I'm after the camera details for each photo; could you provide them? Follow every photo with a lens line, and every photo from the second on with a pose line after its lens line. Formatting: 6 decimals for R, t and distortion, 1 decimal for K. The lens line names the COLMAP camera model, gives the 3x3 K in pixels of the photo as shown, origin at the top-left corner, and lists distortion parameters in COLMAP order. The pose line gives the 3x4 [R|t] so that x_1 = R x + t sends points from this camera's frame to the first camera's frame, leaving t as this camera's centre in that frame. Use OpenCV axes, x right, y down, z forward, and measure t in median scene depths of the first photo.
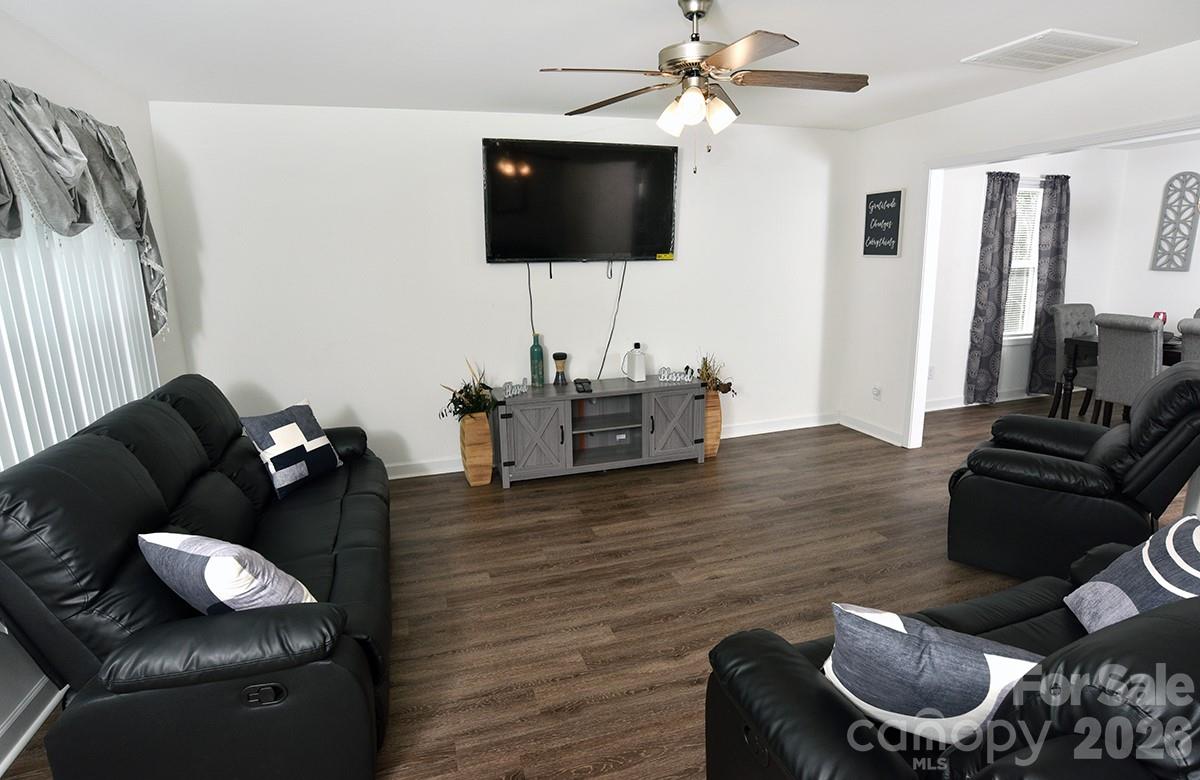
lens RADIAL K [[620.3, 0, 610.0], [0, 620.3, 391.3], [0, 0, 1]] dist [-0.041311, 0.006967]
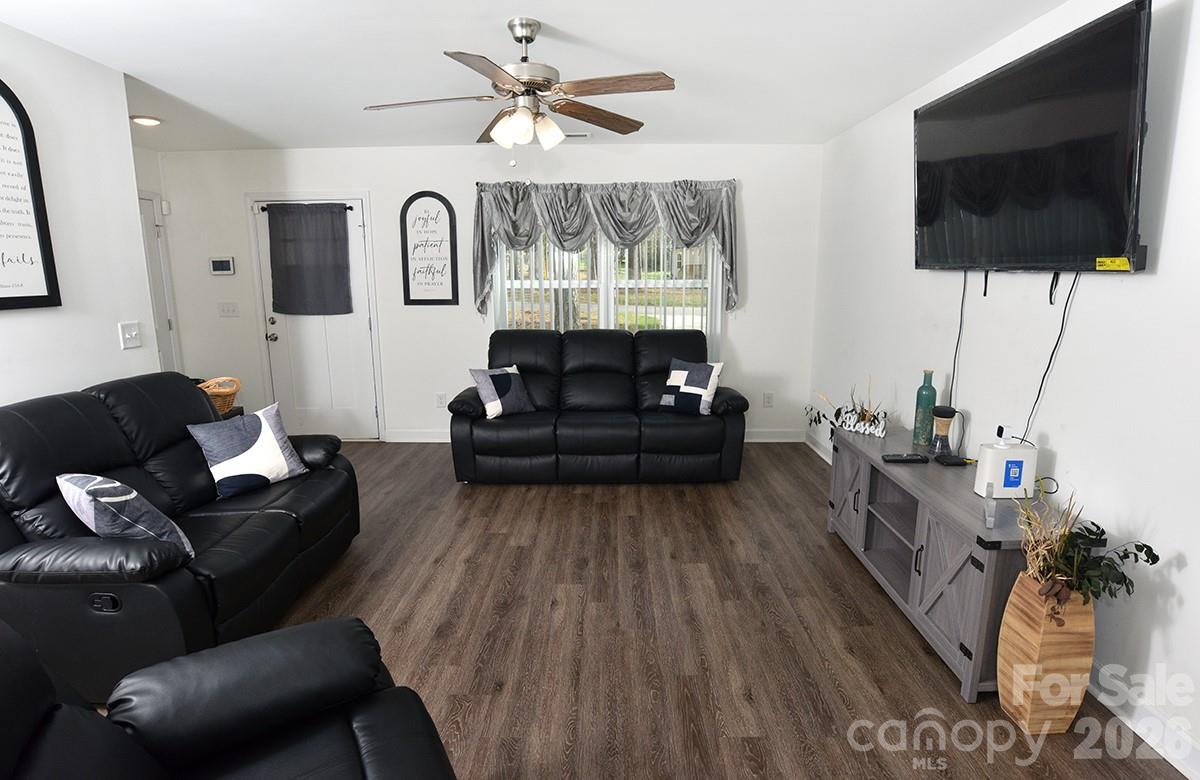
lens RADIAL K [[620.3, 0, 601.0], [0, 620.3, 386.8], [0, 0, 1]] dist [-0.041311, 0.006967]
pose [[-0.331675, 0.195297, -0.922958, 0.605099], [-0.190391, 0.944350, 0.268242, -0.176705], [0.923982, 0.264692, -0.276034, 0.787669]]
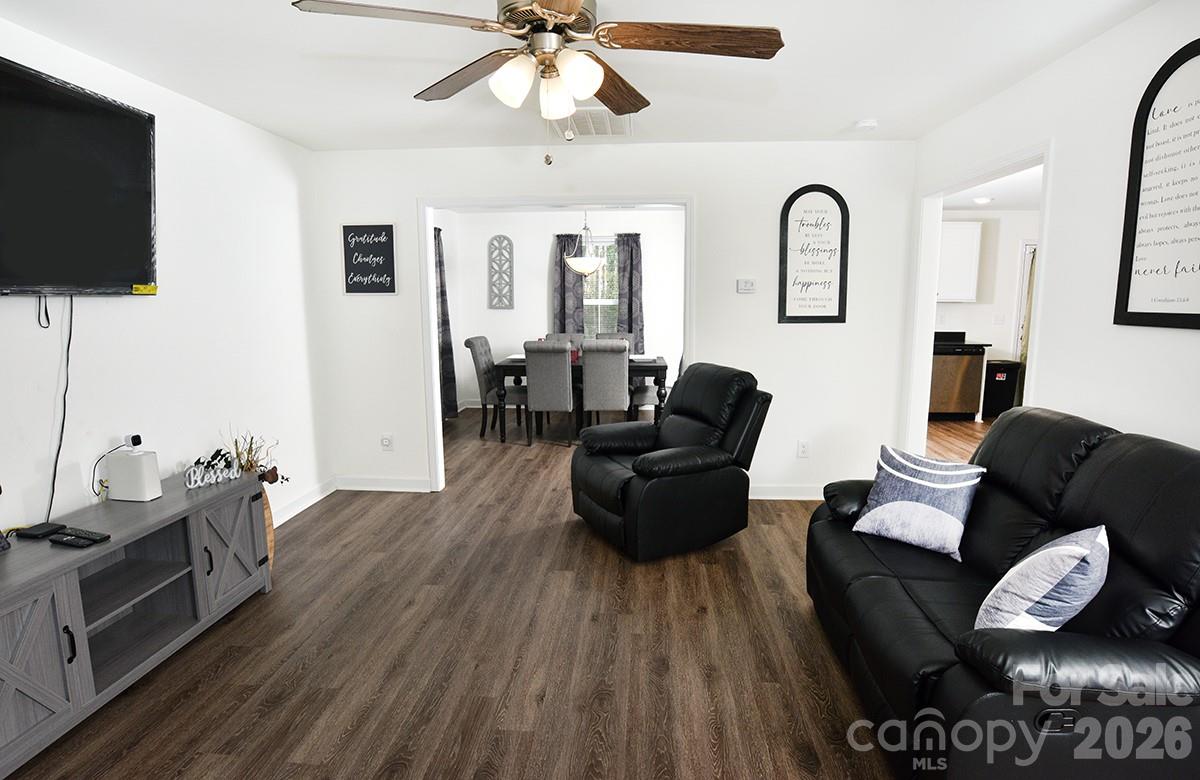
lens RADIAL K [[620.3, 0, 600.6], [0, 620.3, 389.0], [0, 0, 1]] dist [-0.041311, 0.006967]
pose [[0.389624, -0.117501, 0.913448, -0.287090], [0.192764, 0.980264, 0.043873, -0.058953], [-0.900575, 0.158986, 0.404584, 0.358904]]
